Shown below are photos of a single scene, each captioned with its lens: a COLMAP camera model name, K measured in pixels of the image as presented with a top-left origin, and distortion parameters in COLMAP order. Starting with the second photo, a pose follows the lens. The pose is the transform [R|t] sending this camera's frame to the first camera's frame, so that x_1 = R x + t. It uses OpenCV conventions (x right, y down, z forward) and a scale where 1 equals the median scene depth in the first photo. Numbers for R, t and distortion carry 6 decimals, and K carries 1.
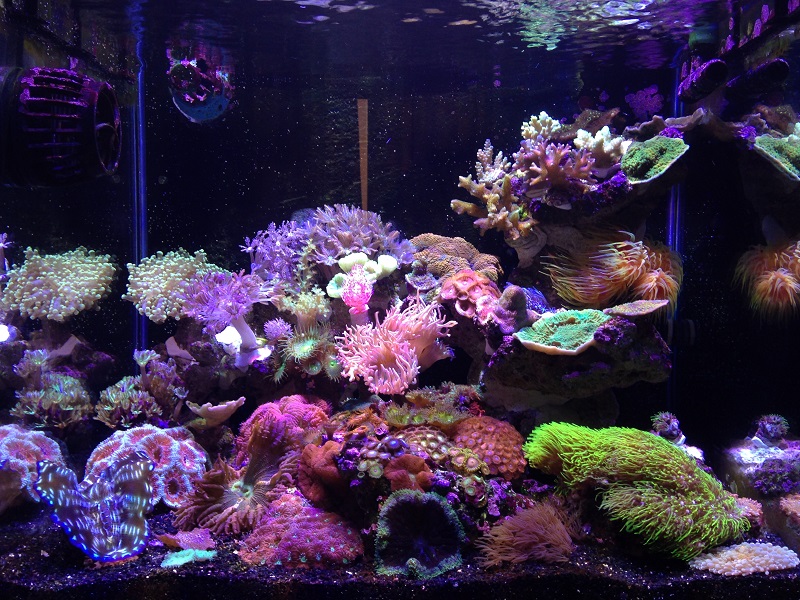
lens RADIAL K [[767.3, 0, 400.0], [0, 767.3, 300.0], [0, 0, 1]] dist [0.182371, -0.243228]
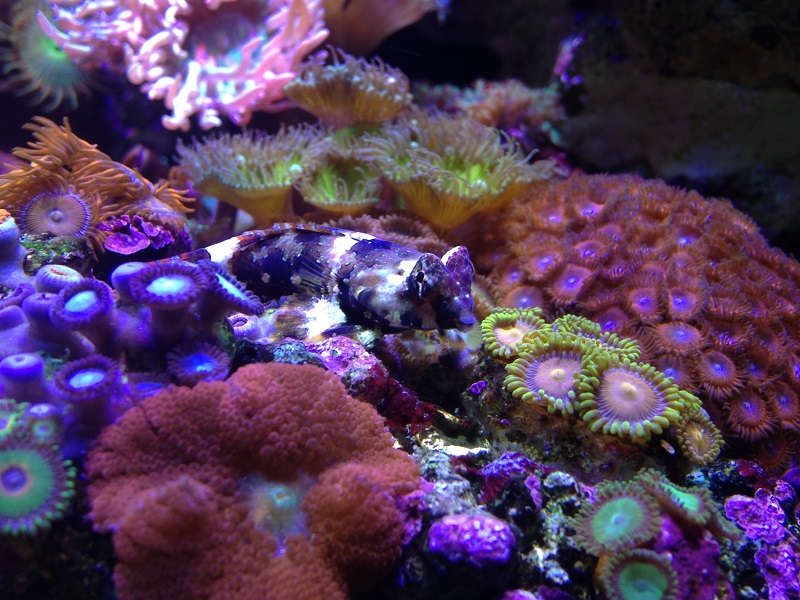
lens RADIAL K [[763.9, 0, 400.0], [0, 763.9, 300.0], [0, 0, 1]] dist [0.289919, -0.476284]
pose [[0.996417, 0.015985, 0.083056, 0.025680], [-0.032827, 0.978089, 0.205583, 0.148737], [-0.077950, -0.207573, 0.975109, 0.811397]]
